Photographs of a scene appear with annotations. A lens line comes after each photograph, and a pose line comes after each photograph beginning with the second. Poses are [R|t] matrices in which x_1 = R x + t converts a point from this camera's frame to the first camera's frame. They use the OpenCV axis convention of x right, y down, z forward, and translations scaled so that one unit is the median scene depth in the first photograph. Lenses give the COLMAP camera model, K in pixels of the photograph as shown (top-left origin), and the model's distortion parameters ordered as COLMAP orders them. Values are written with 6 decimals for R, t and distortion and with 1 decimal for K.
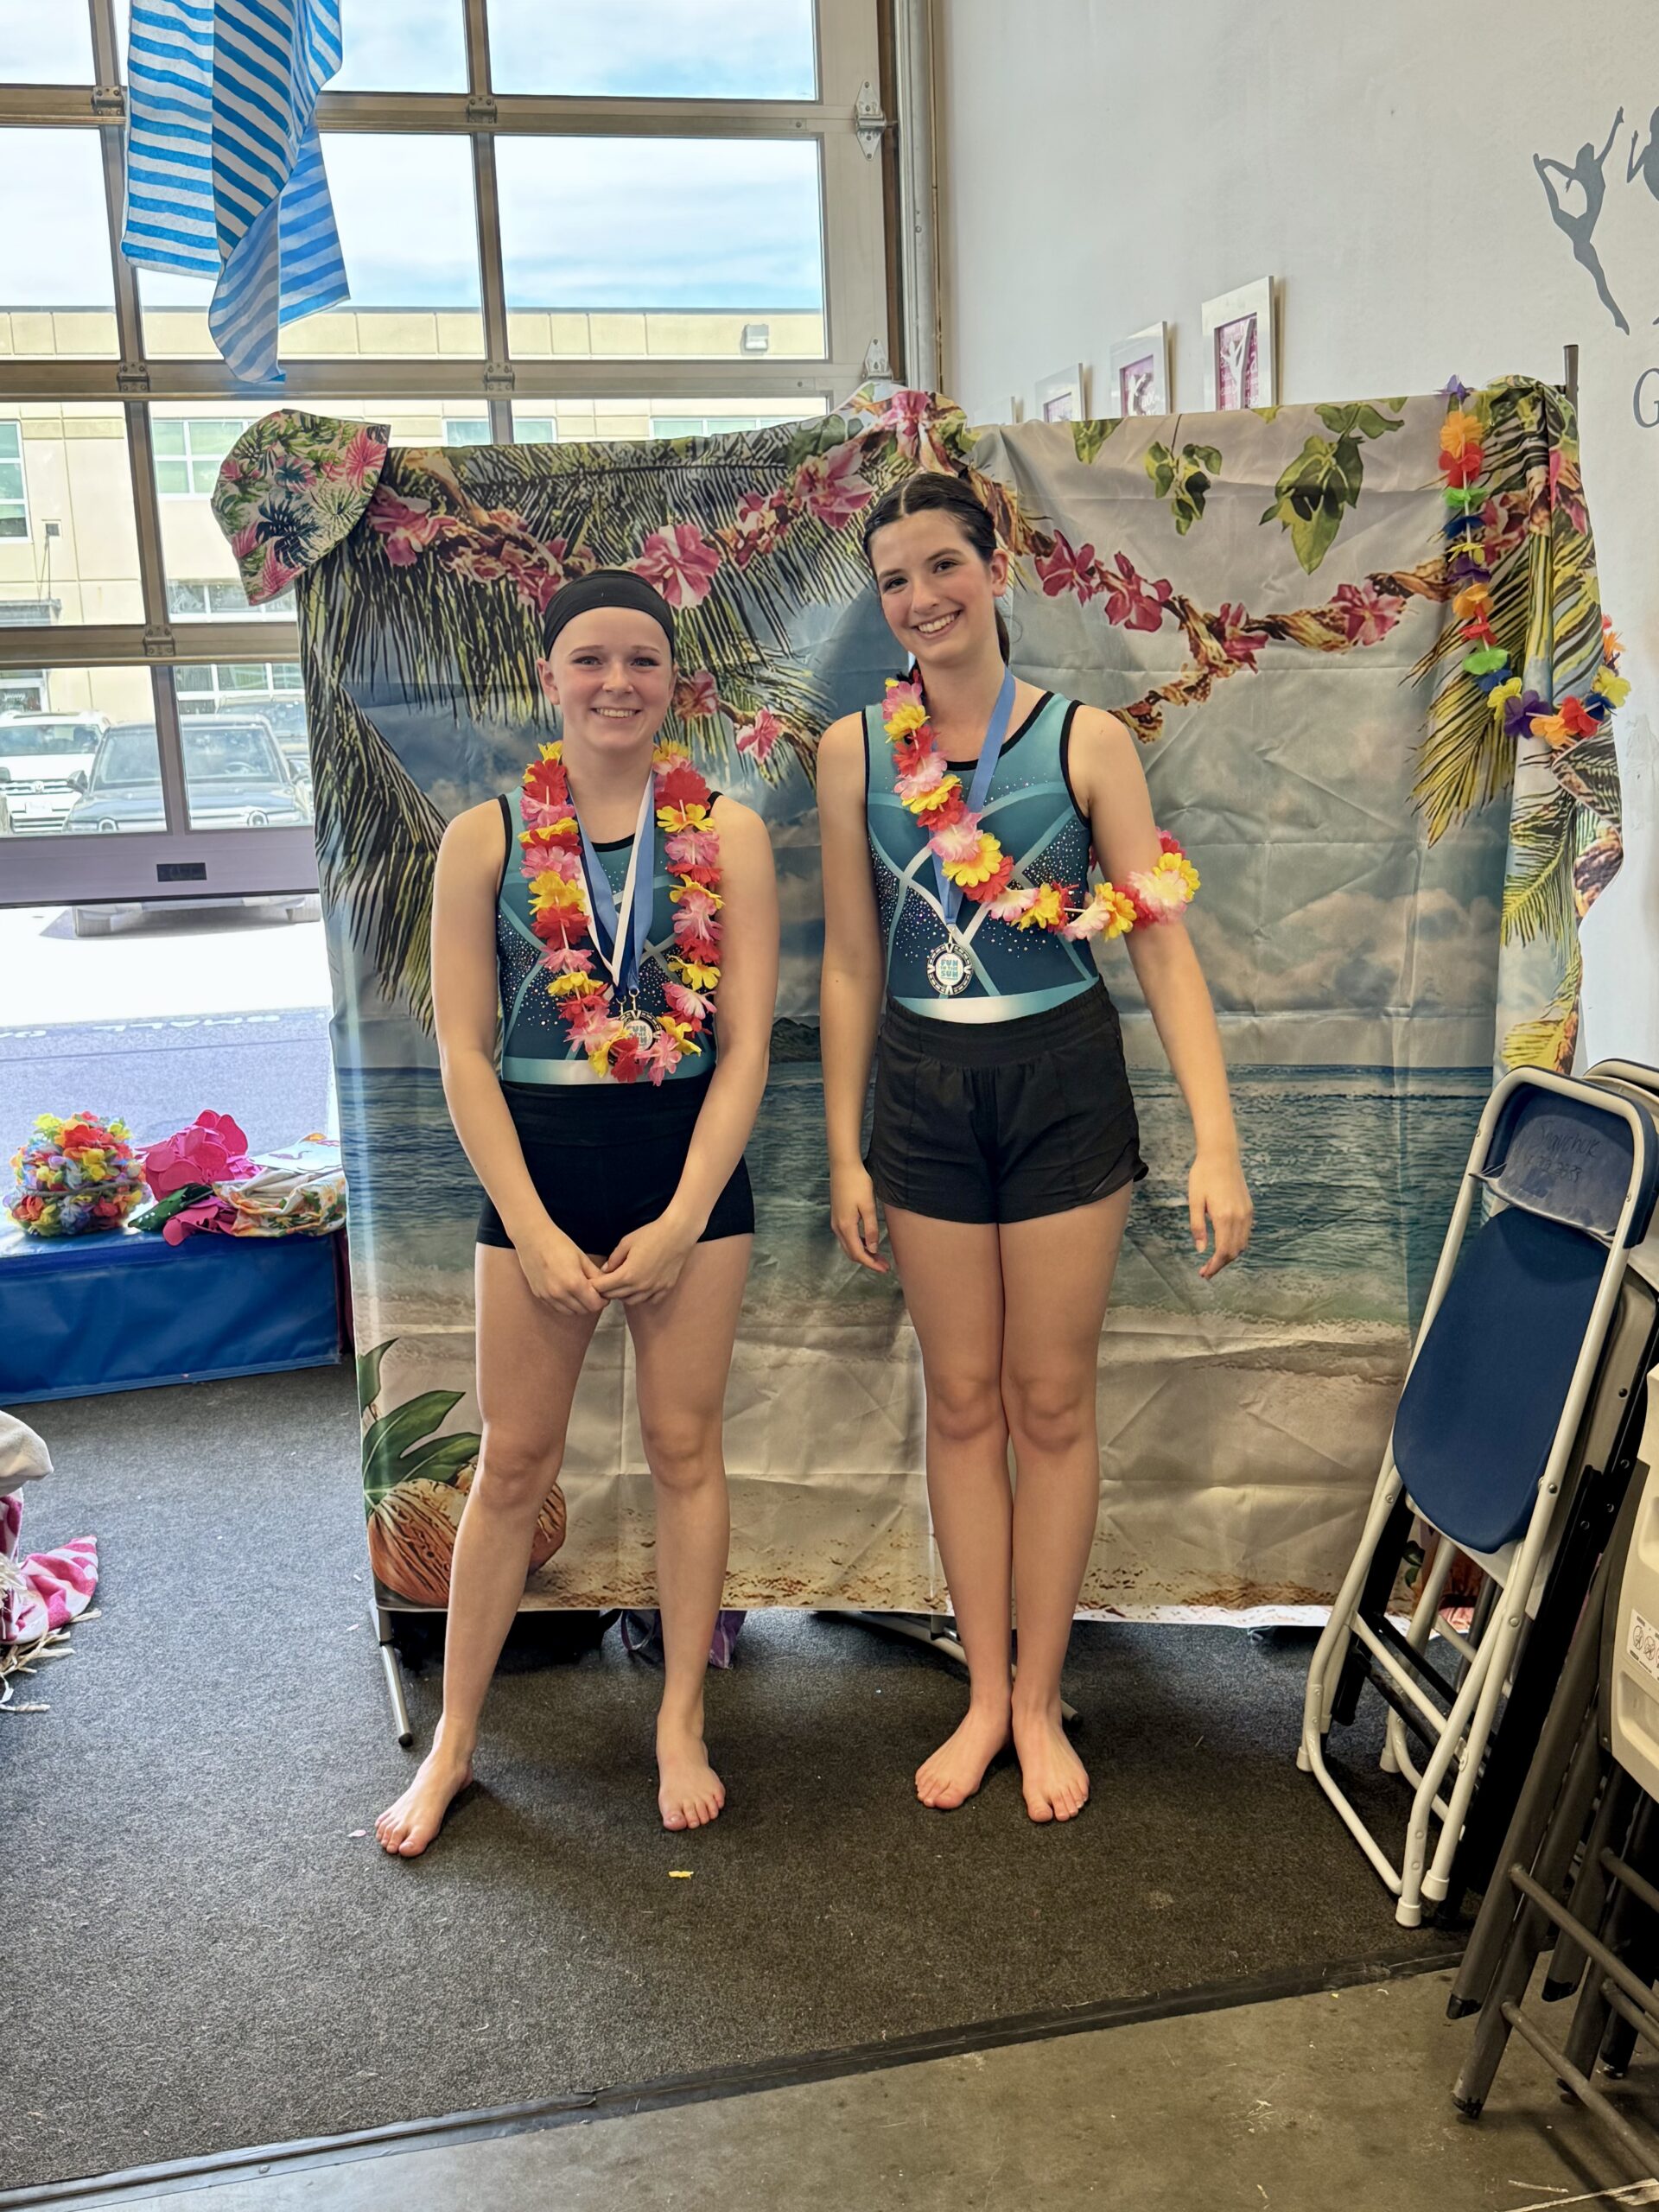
lens RADIAL K [[2254.3, 0, 832.6], [0, 2254.3, 1110.8], [0, 0, 1]] dist [0.070130, 0.000000]
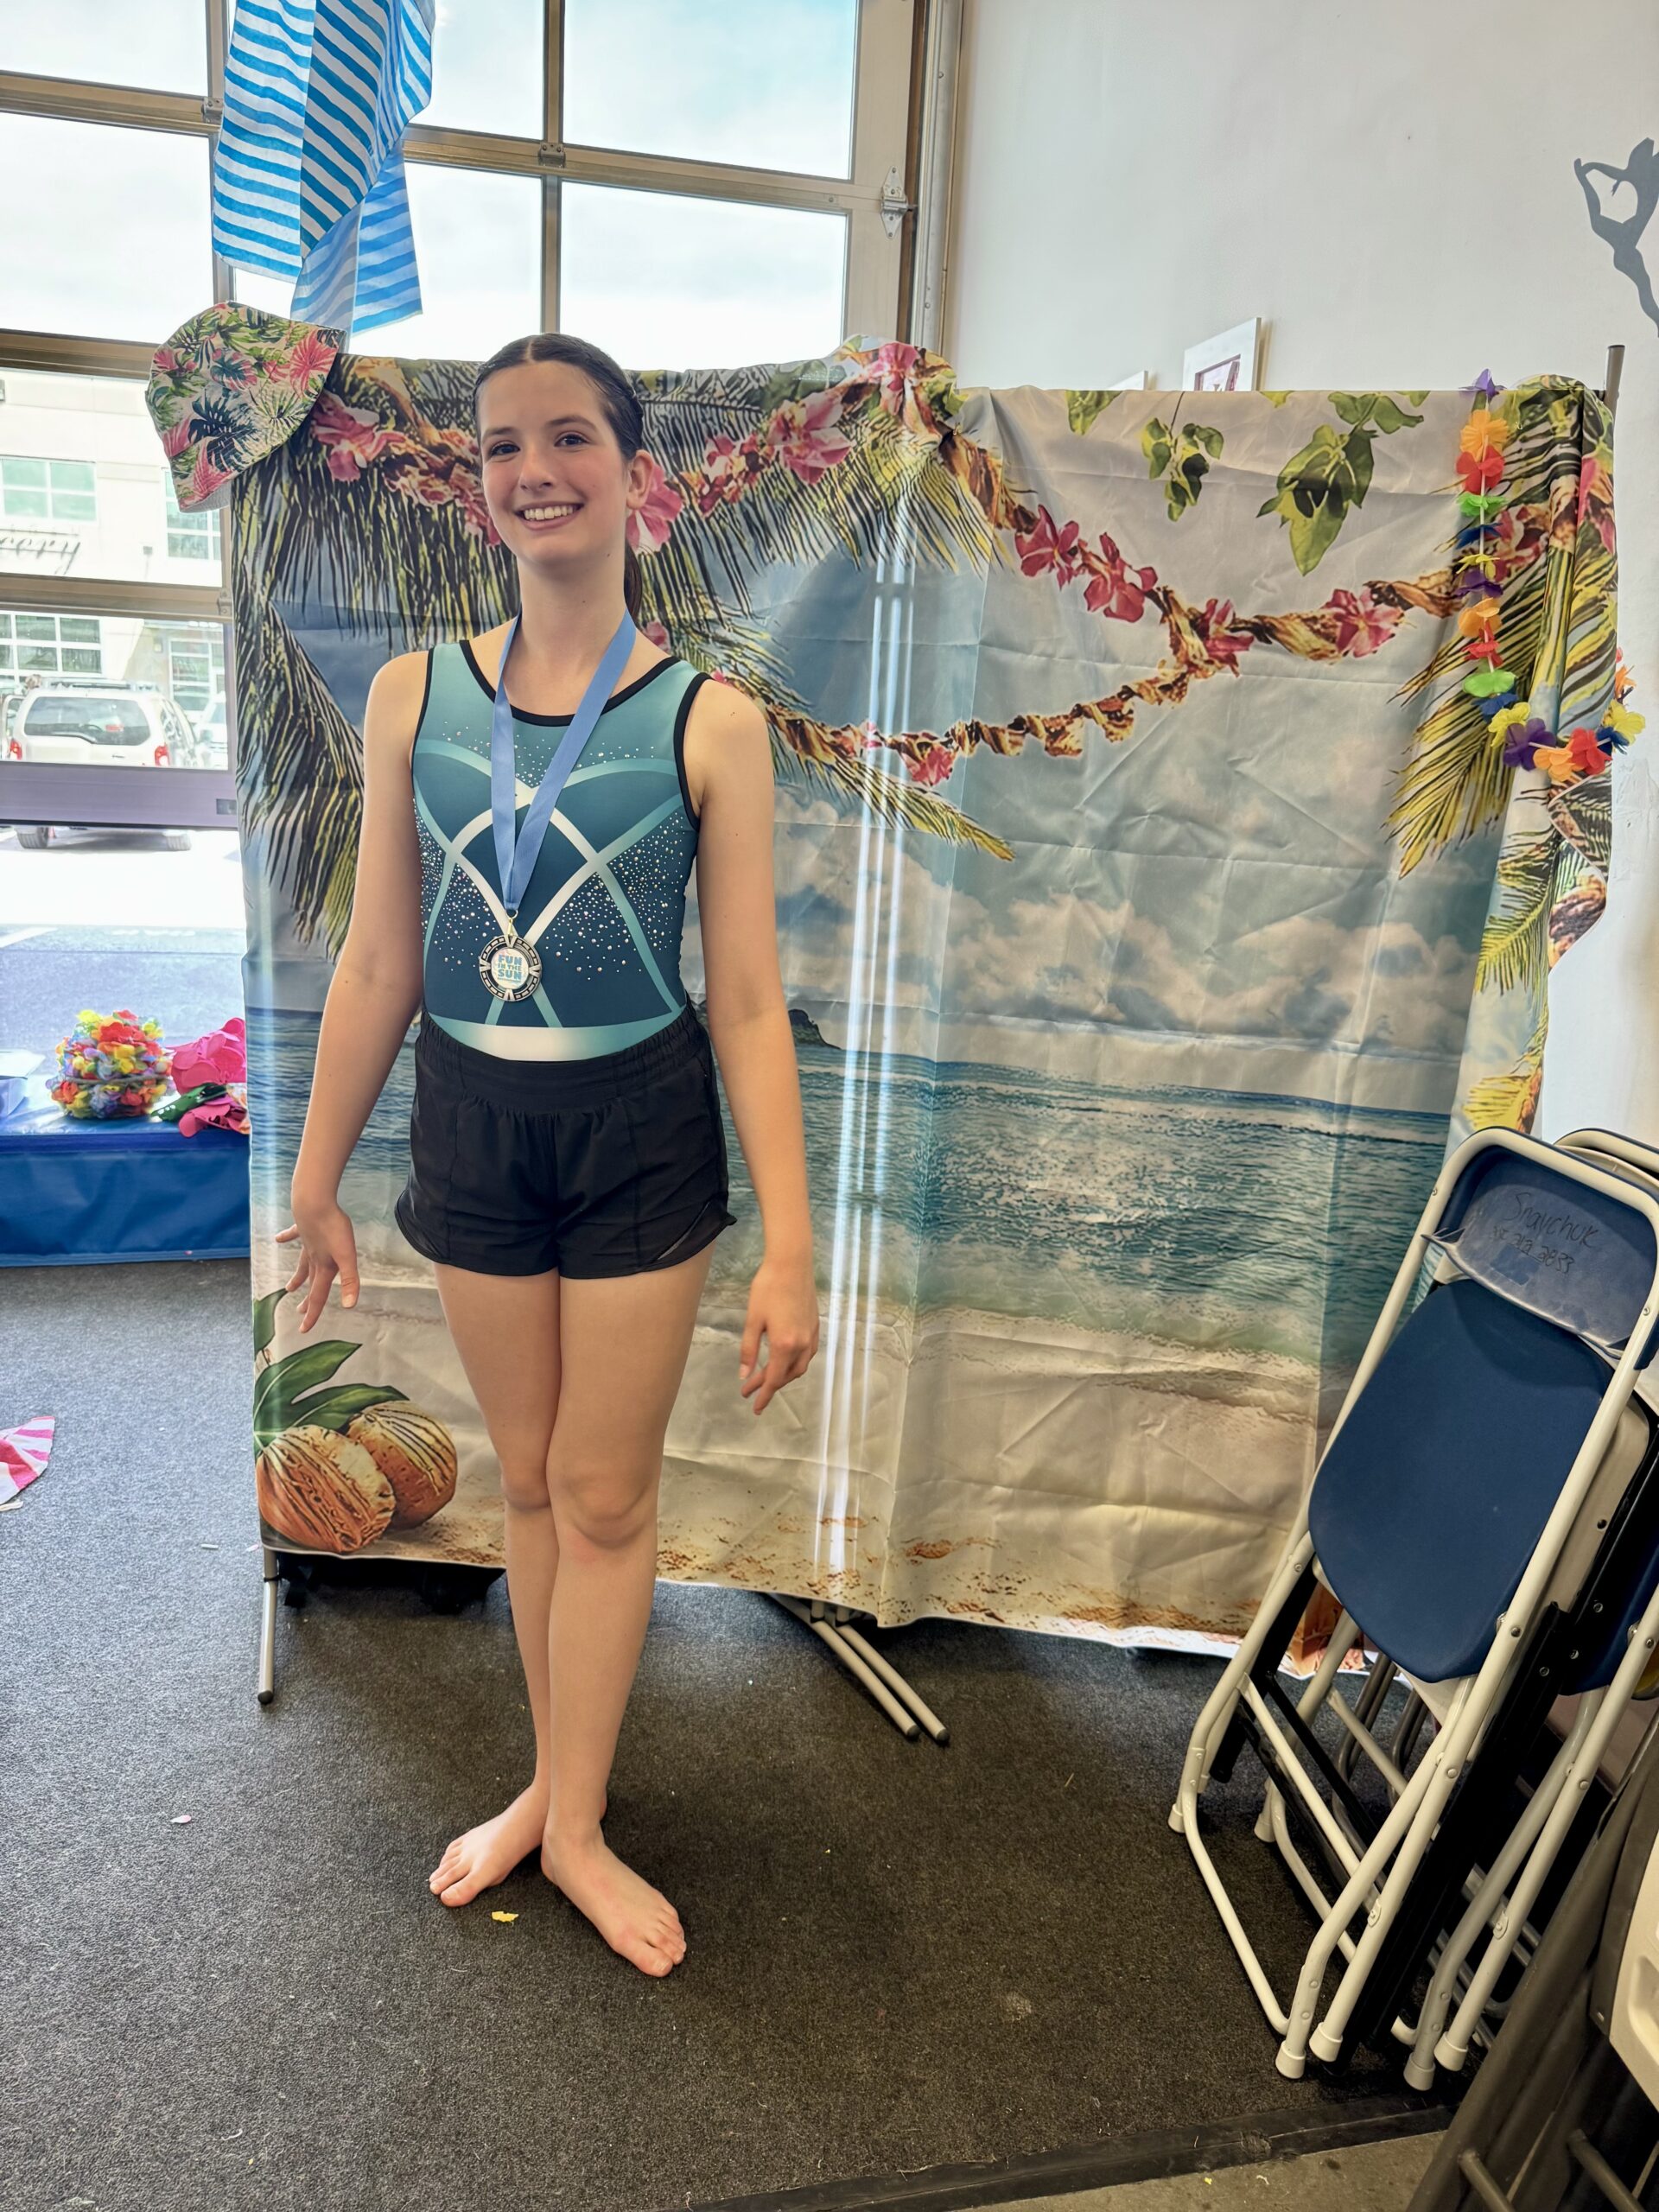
lens RADIAL K [[1547.2, 0, 835.2], [0, 1547.2, 1109.5], [0, 0, 1]] dist [-0.010062, -0.003124]
pose [[0.996066, 0.087483, 0.014104, 0.026524], [-0.088086, 0.994853, 0.050083, -0.030967], [-0.009650, -0.051128, 0.998645, 0.344962]]
